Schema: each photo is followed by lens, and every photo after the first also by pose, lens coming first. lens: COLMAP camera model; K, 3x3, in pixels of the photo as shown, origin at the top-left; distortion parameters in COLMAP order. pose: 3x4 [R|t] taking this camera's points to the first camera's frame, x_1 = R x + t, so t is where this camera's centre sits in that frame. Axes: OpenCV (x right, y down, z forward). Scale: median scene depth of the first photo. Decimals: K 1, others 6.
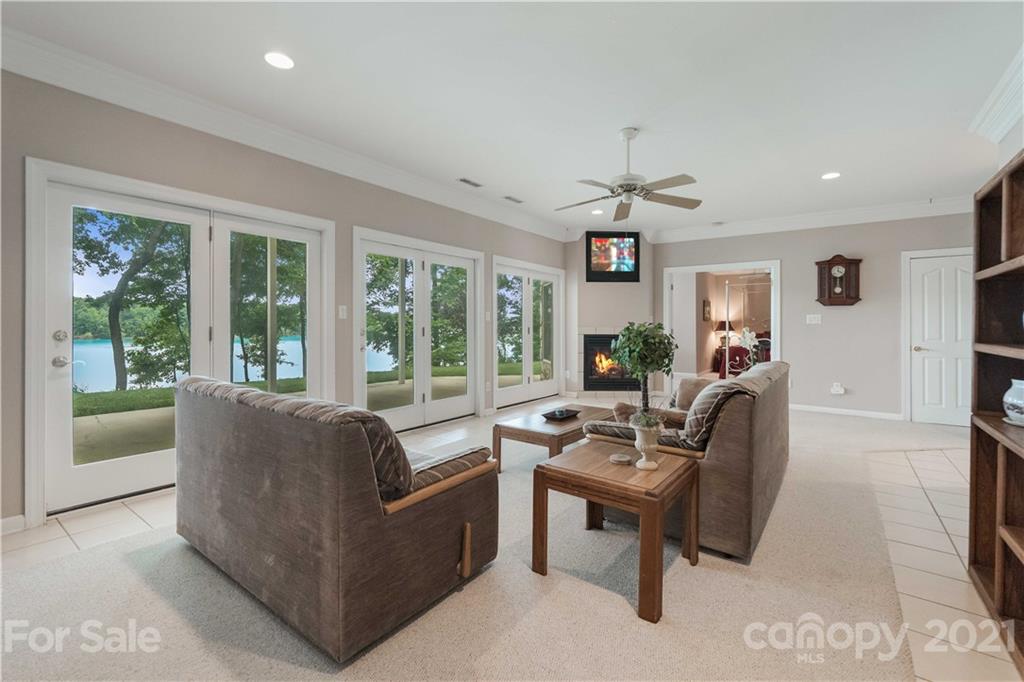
lens RADIAL K [[445.4, 0, 508.8], [0, 445.4, 335.4], [0, 0, 1]] dist [-0.000823, -0.000558]
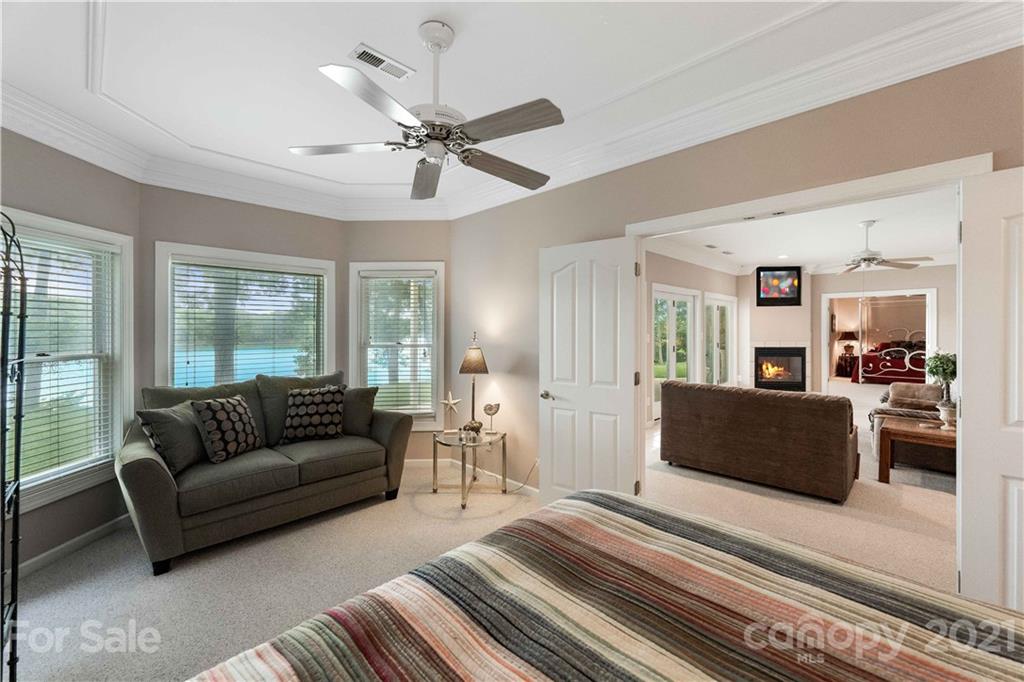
lens RADIAL K [[417.1, 0, 514.1], [0, 417.1, 334.9], [0, 0, 1]] dist [-0.001041, 0.000013]
pose [[0.990812, -0.010651, -0.134828, -0.348564], [0.008892, 0.999867, -0.013641, -0.027644], [0.134955, 0.012317, 0.990775, -0.273472]]
